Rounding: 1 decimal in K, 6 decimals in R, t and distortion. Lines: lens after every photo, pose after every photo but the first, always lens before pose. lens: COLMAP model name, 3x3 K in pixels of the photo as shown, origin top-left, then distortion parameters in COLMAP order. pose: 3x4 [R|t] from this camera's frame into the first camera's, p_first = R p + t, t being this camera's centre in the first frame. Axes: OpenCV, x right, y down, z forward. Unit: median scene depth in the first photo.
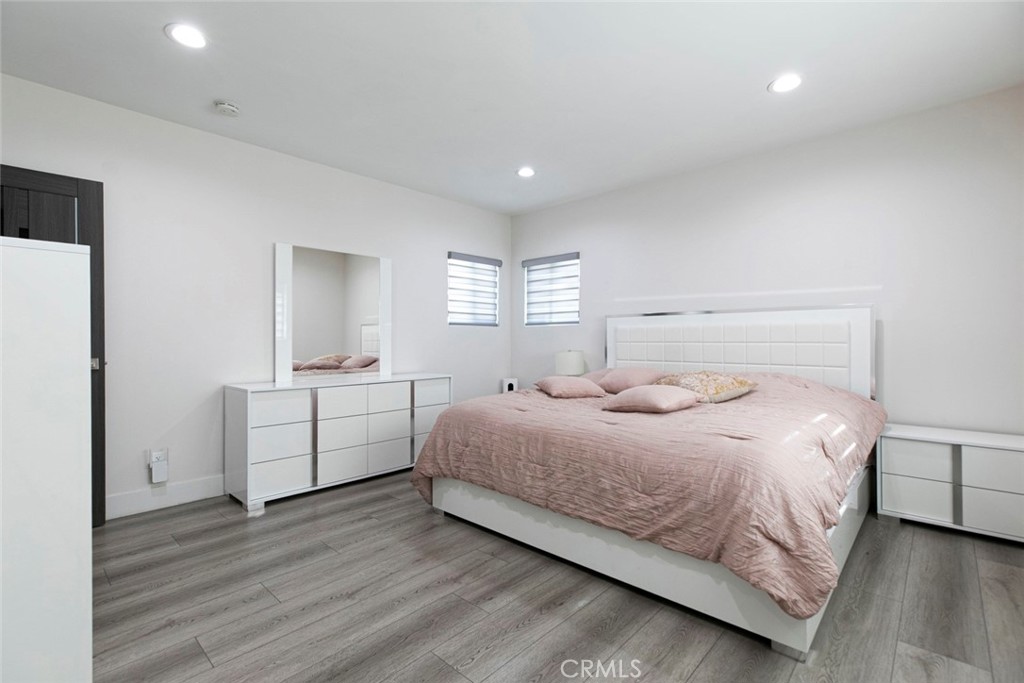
lens RADIAL K [[463.8, 0, 504.1], [0, 463.8, 339.9], [0, 0, 1]] dist [0.002409, 0.000372]
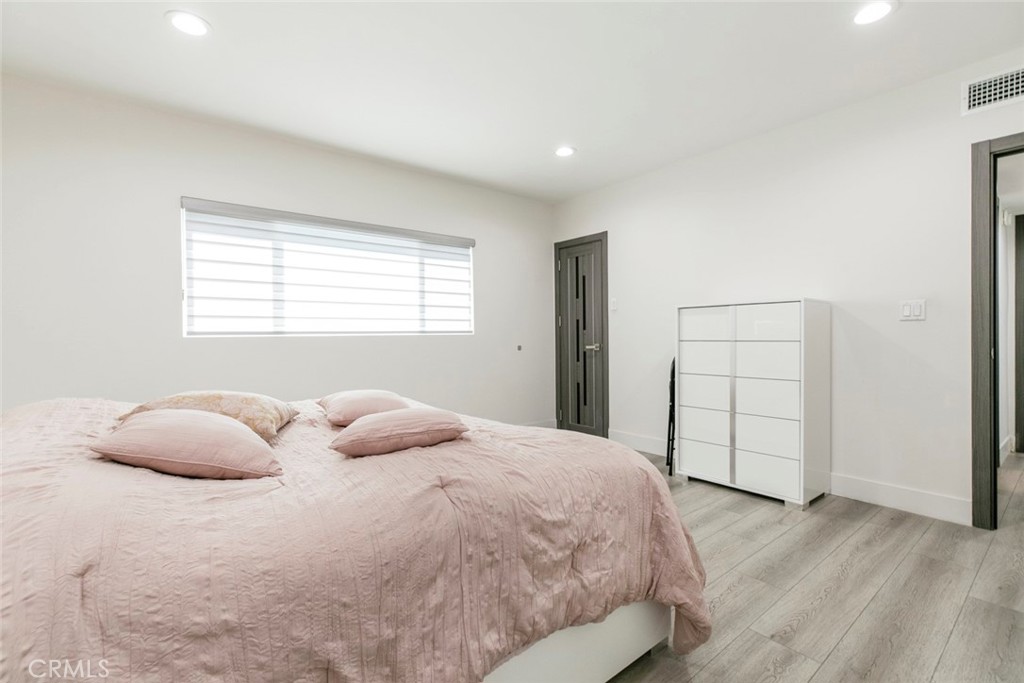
lens RADIAL K [[454.9, 0, 512.0], [0, 454.9, 341.5], [0, 0, 1]] dist [0.002577, 0.000492]
pose [[-0.991822, 0.013294, 0.126938, -0.039280], [0.014942, 0.999816, 0.012036, 0.001381], [-0.126754, 0.013834, -0.991838, 1.557700]]
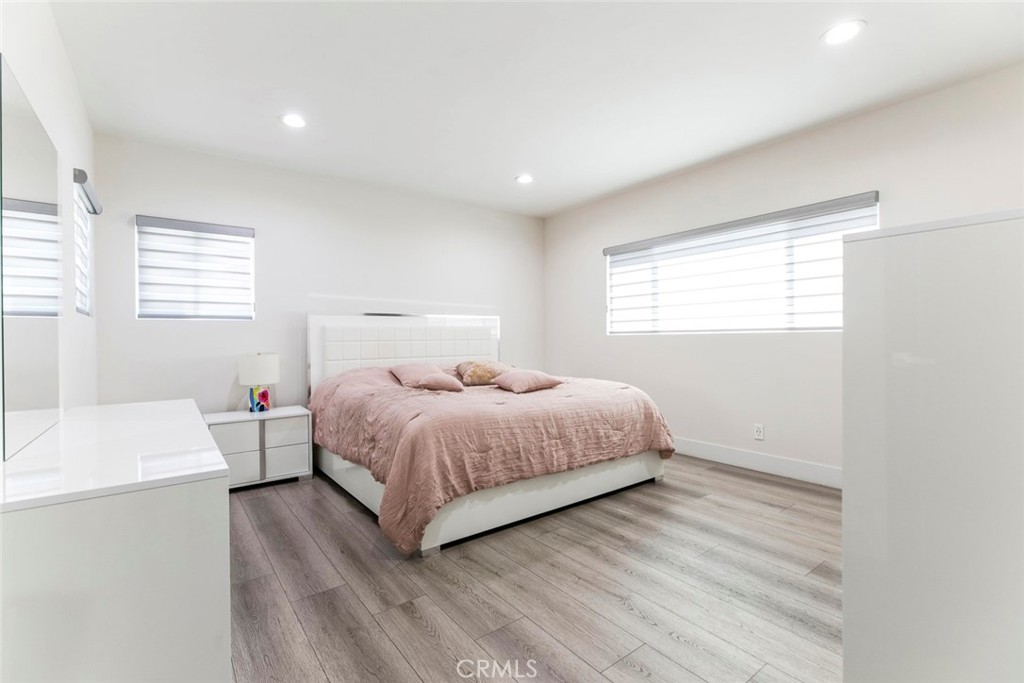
lens RADIAL K [[463.8, 0, 504.1], [0, 463.8, 339.9], [0, 0, 1]] dist [0.002409, 0.000372]
pose [[0.168728, -0.001658, 0.985661, -0.896500], [0.009563, 0.999954, 0.000045, 0.006851], [-0.985616, 0.009418, 0.168736, 0.729118]]
